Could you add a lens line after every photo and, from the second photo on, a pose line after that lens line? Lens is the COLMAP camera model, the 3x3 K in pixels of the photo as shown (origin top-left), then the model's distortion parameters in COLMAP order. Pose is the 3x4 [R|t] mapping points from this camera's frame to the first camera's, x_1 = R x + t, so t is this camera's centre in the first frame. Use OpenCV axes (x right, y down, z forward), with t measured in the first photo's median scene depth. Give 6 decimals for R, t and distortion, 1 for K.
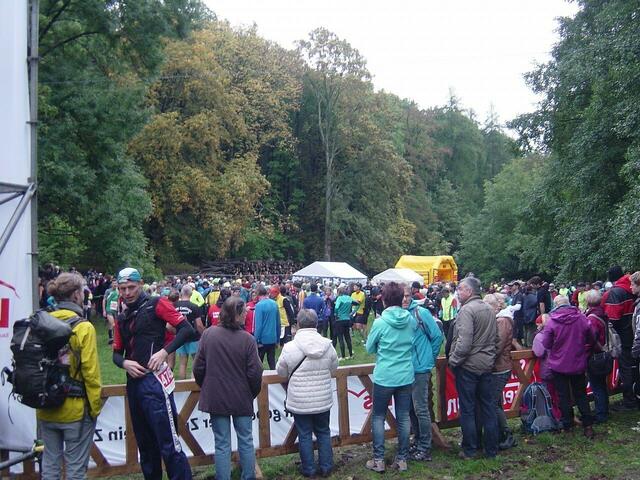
lens RADIAL K [[721.4, 0, 306.7], [0, 721.4, 241.5], [0, 0, 1]] dist [-0.141495, 0.020488]
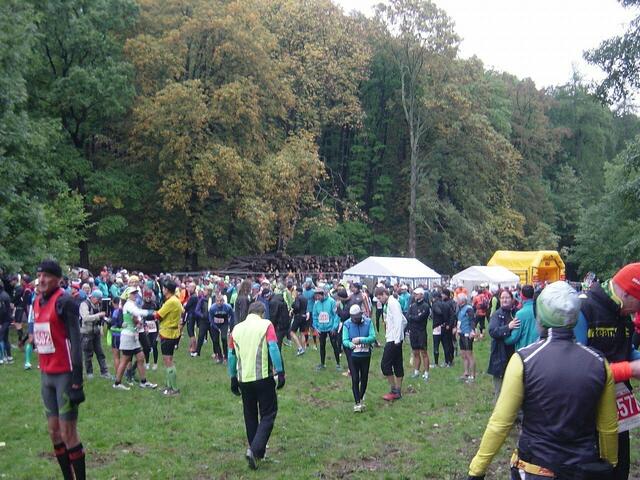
lens RADIAL K [[721.4, 0, 306.7], [0, 721.4, 241.5], [0, 0, 1]] dist [-0.141495, 0.020488]
pose [[0.981488, -0.002798, -0.191501, 0.077152], [0.003002, 0.999995, 0.000778, 0.007432], [0.191498, -0.001338, 0.981492, 0.149477]]
